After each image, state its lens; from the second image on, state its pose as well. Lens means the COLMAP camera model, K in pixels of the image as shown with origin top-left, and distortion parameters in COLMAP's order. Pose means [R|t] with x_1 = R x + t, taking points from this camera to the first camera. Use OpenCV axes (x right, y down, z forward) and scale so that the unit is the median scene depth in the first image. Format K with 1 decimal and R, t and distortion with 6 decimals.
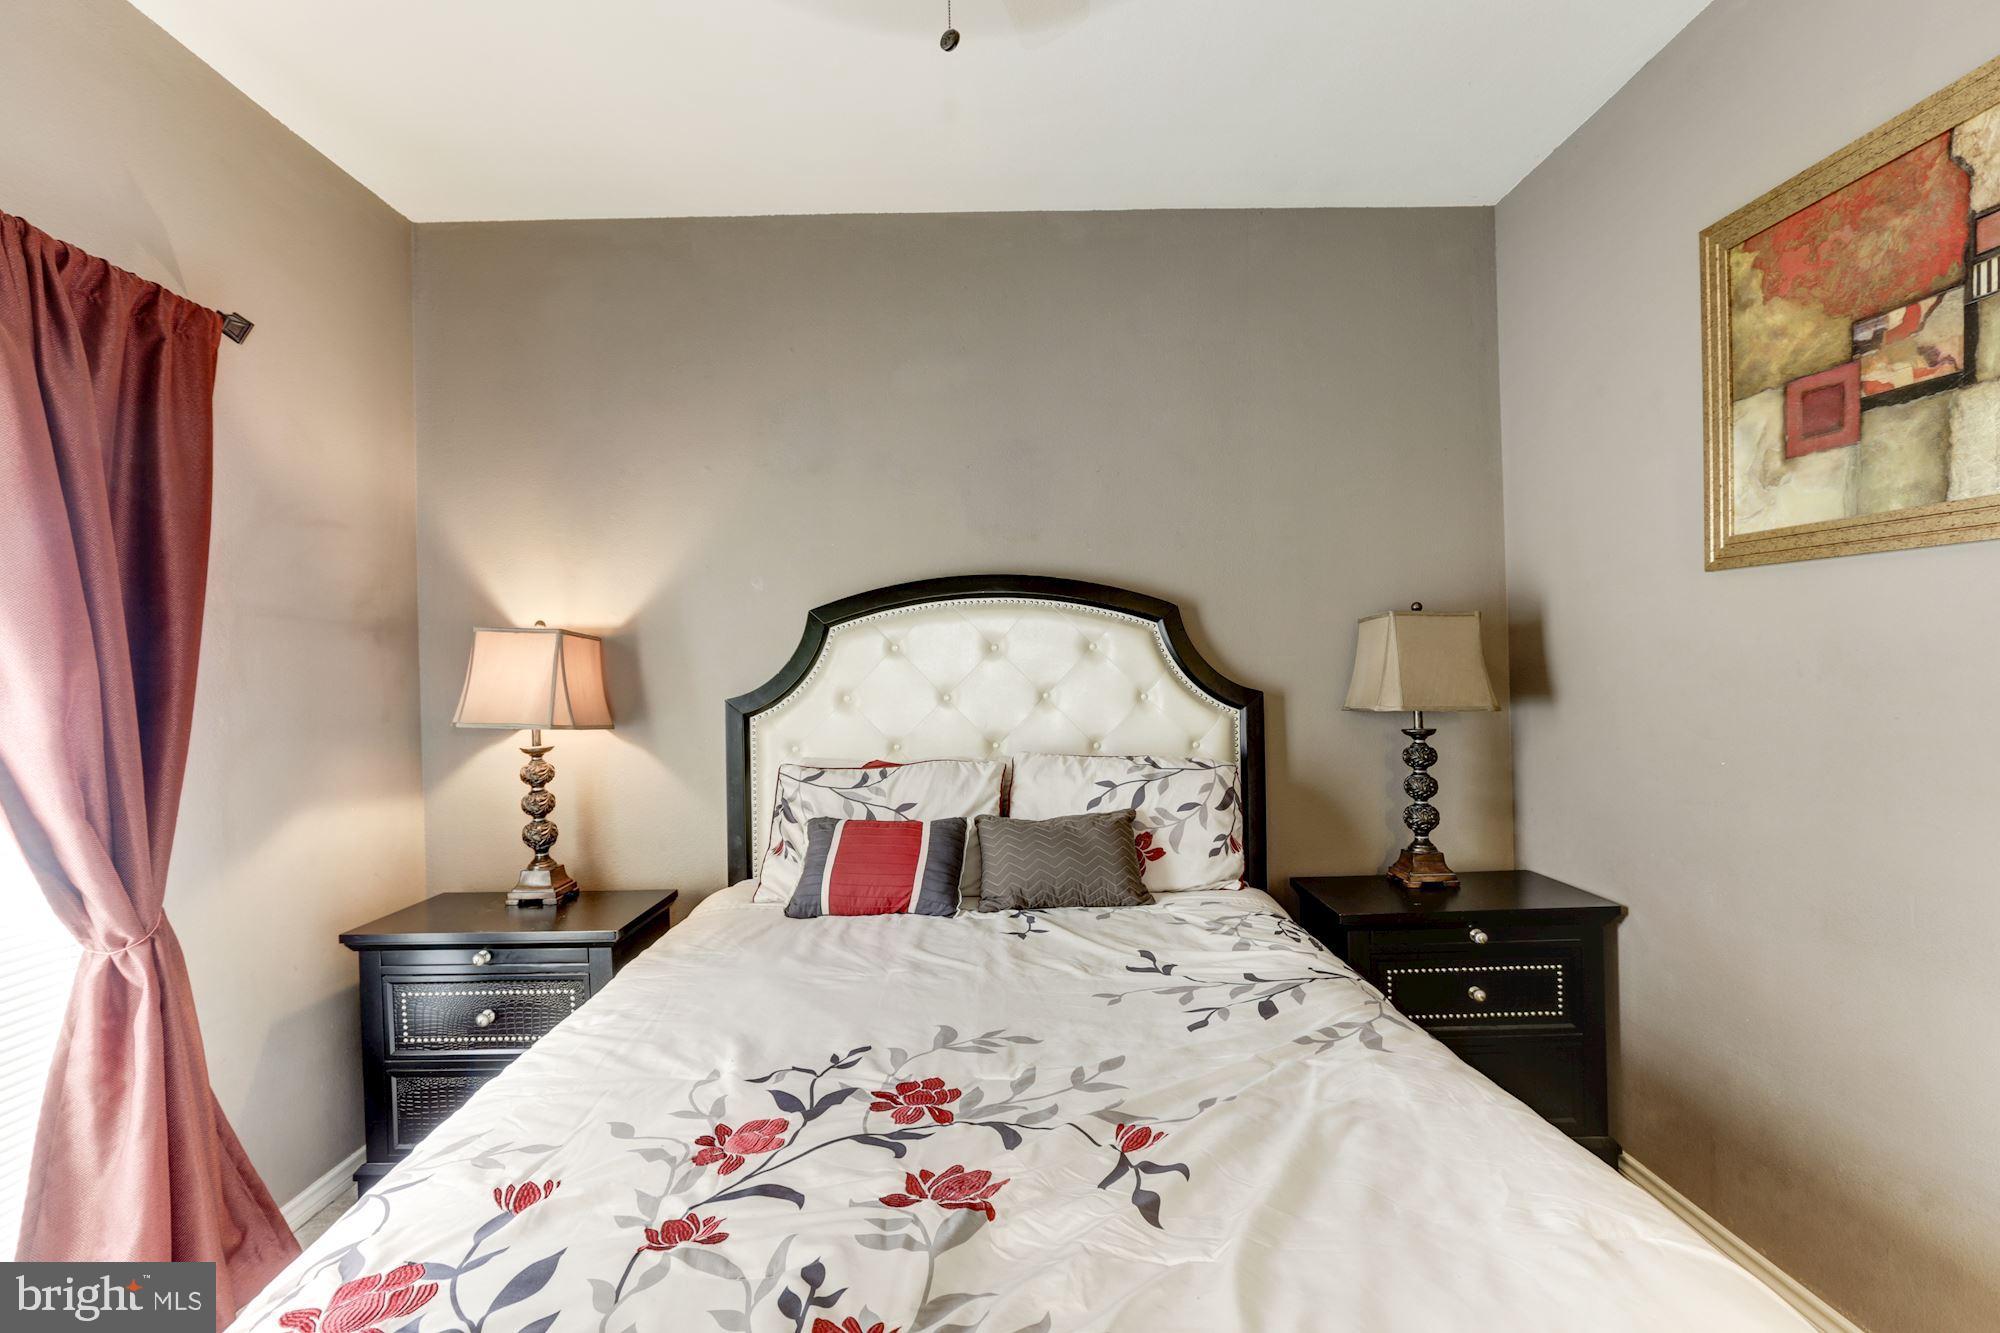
lens RADIAL K [[919.0, 0, 993.8], [0, 919.0, 671.7], [0, 0, 1]] dist [-0.062266, 0.034974]
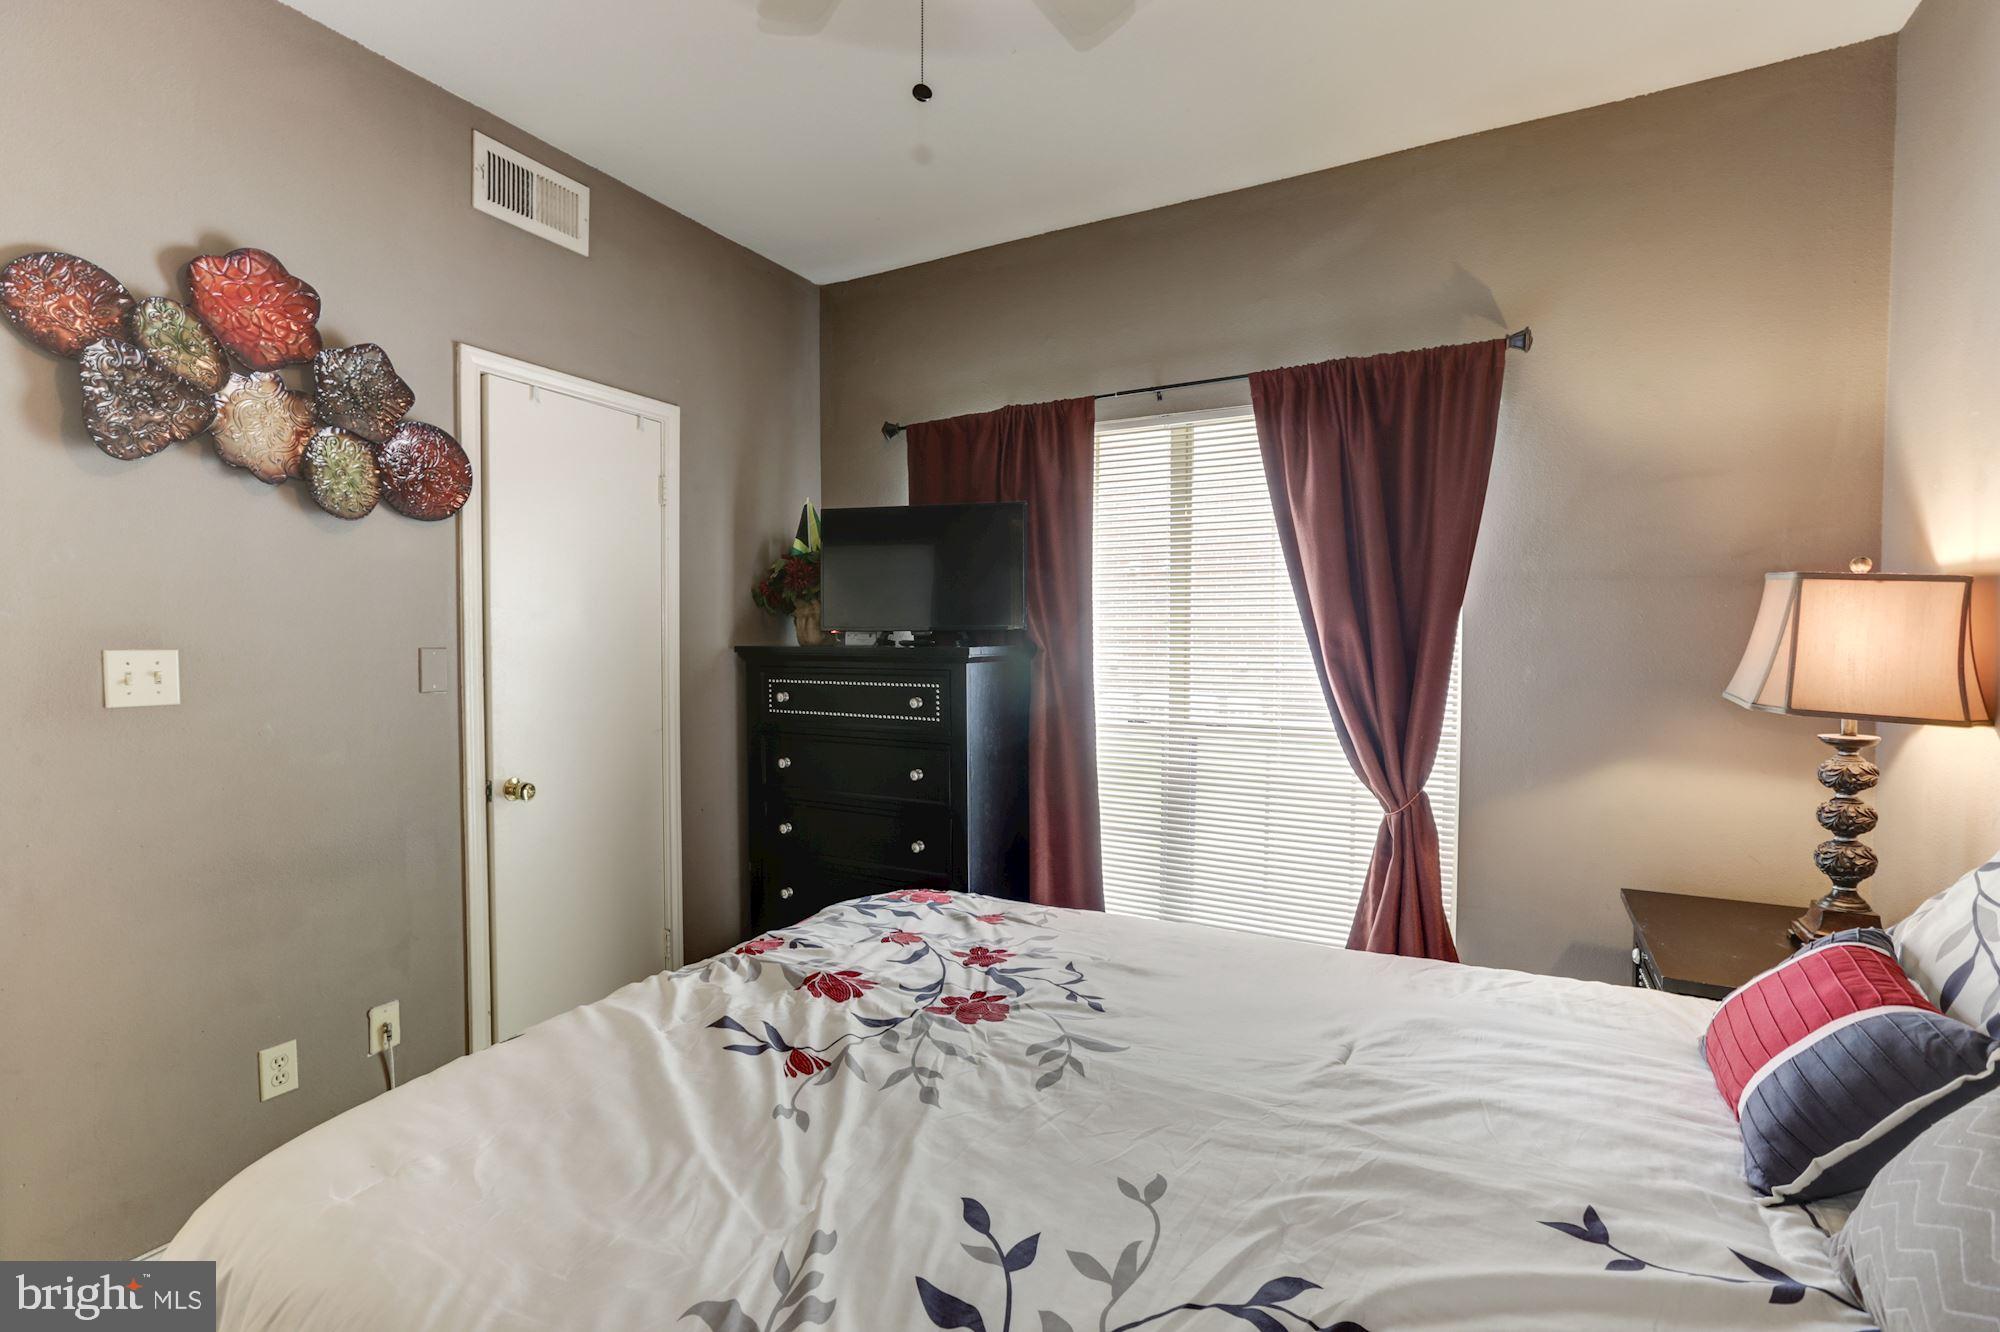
lens RADIAL K [[927.9, 0, 991.3], [0, 927.9, 672.5], [0, 0, 1]] dist [-0.036859, 0.028225]
pose [[-0.501430, 0.051554, -0.863661, 0.472122], [0.010972, 0.998522, 0.053234, -0.012836], [0.865129, 0.017217, -0.501254, 0.831594]]
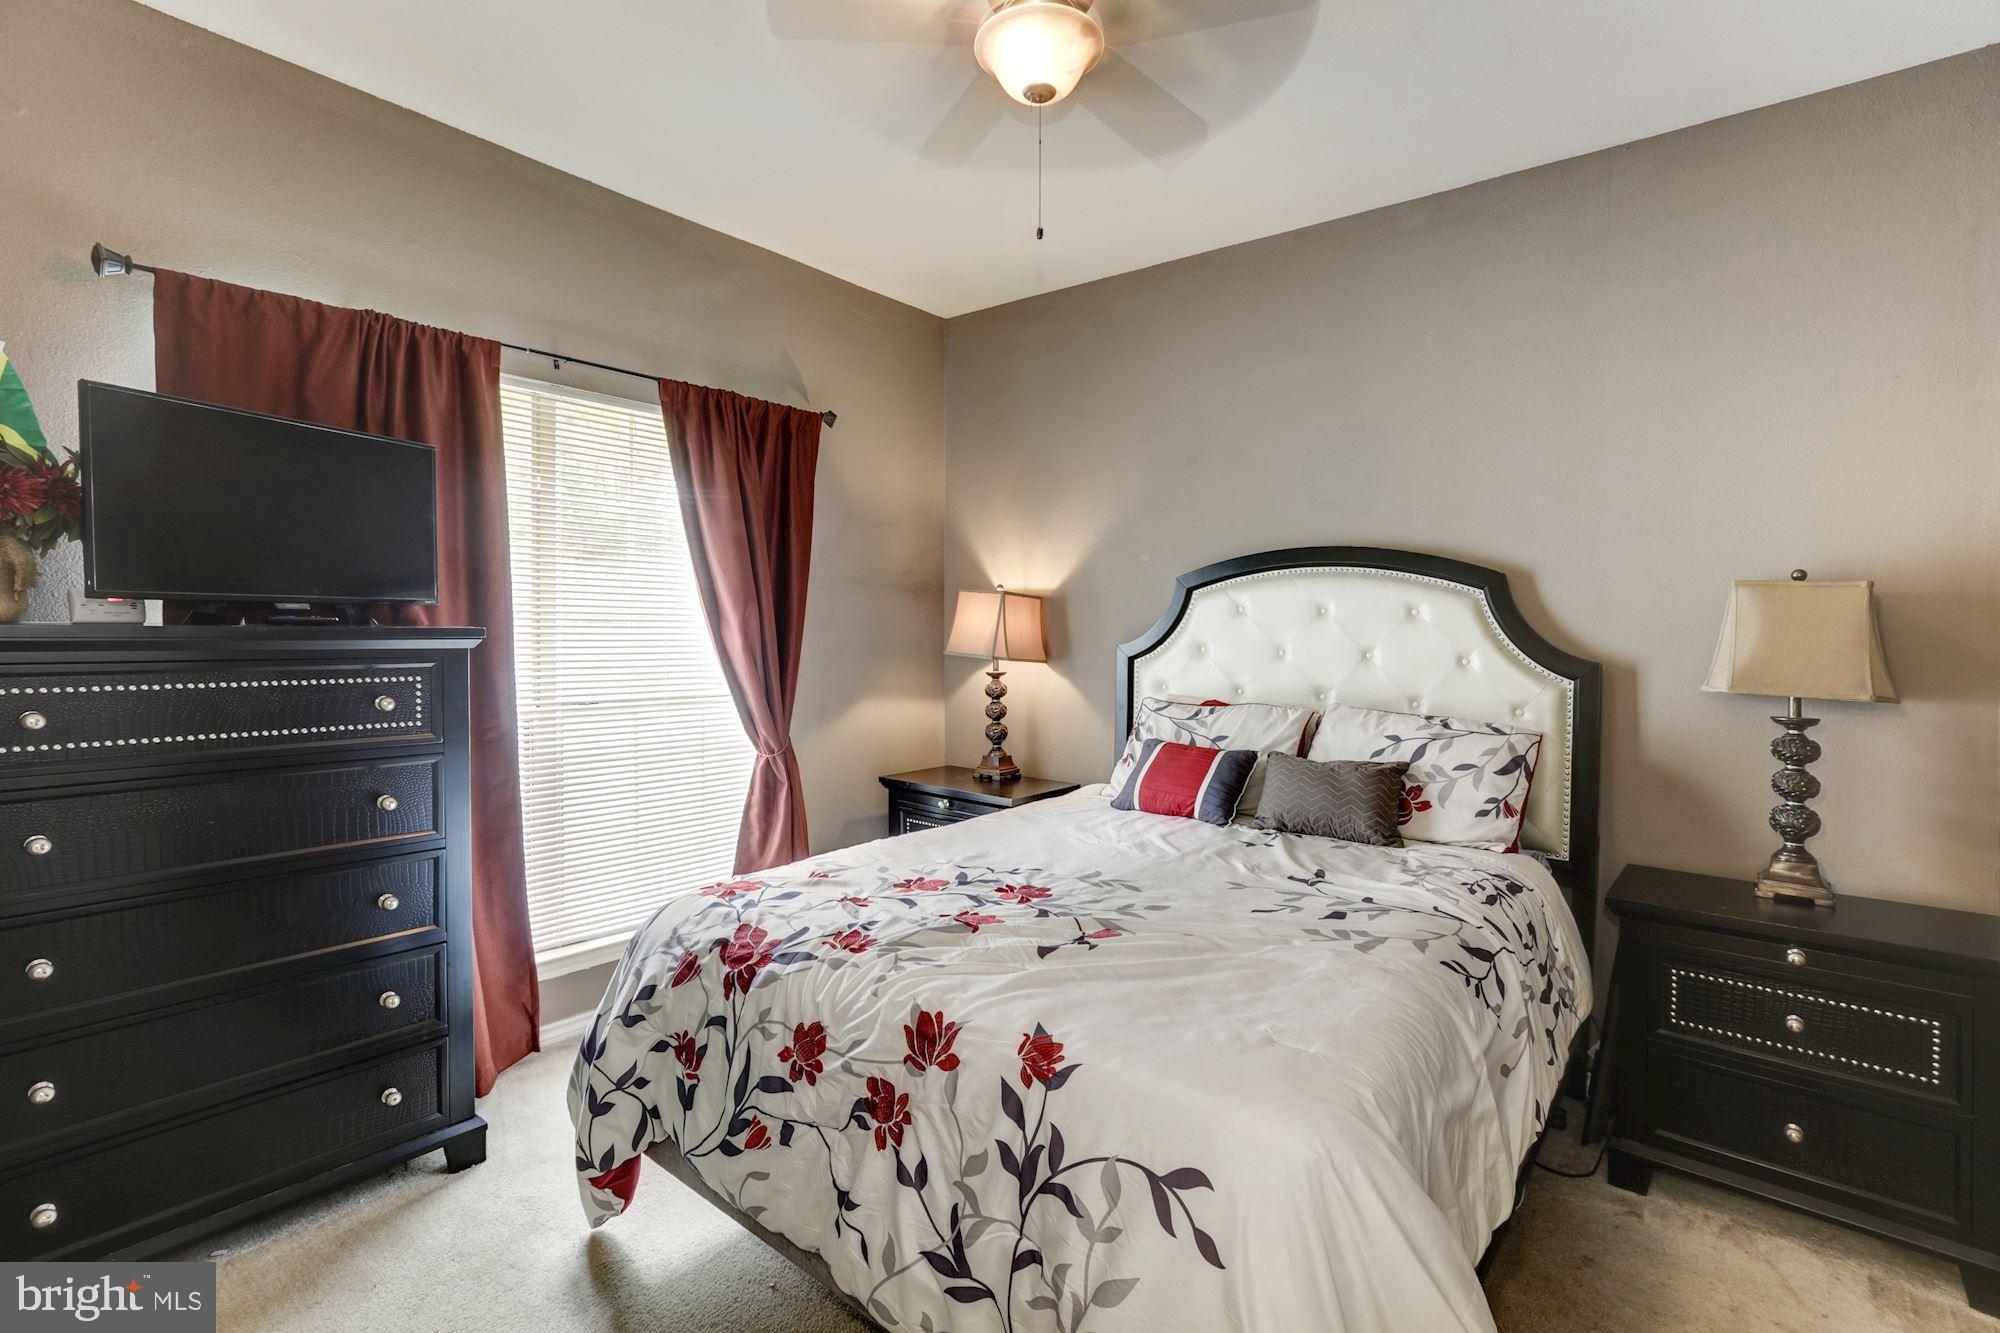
lens RADIAL K [[928.4, 0, 996.5], [0, 928.4, 649.4], [0, 0, 1]] dist [-0.047573, 0.020262]
pose [[0.770704, 0.049998, -0.635229, 0.467124], [-0.030900, 0.998677, 0.041115, -0.014592], [0.636444, -0.012058, 0.771229, -0.154912]]
